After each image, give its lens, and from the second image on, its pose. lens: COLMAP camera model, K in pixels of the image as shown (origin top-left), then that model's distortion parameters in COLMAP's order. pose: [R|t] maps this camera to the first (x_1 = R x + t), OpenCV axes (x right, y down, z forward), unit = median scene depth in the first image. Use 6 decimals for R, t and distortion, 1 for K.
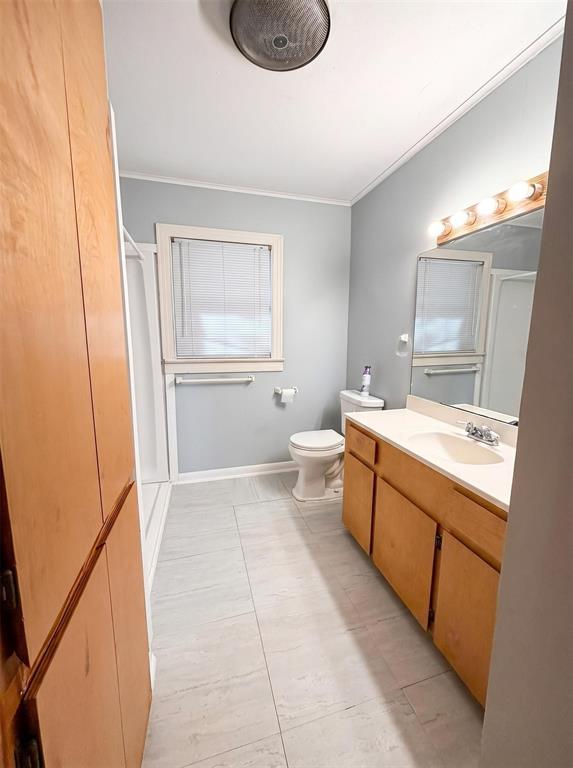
lens RADIAL K [[309.5, 0, 287.7], [0, 309.5, 381.8], [0, 0, 1]] dist [0.000031, 0.000016]
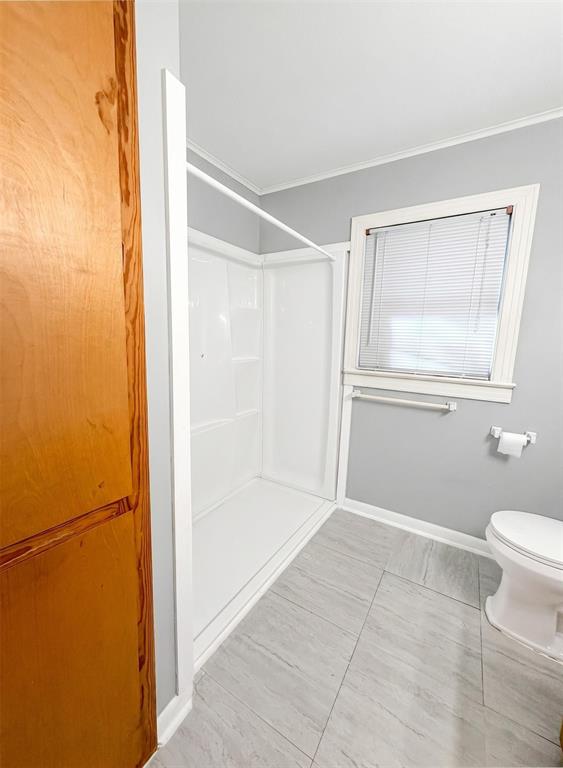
lens RADIAL K [[308.0, 0, 280.7], [0, 308.0, 382.9], [0, 0, 1]] dist [0.002229, 0.000184]
pose [[0.676798, 0.120852, -0.726181, 0.129644], [-0.139343, 0.989631, 0.034829, -0.036165], [0.722861, 0.077616, 0.686620, 0.246870]]
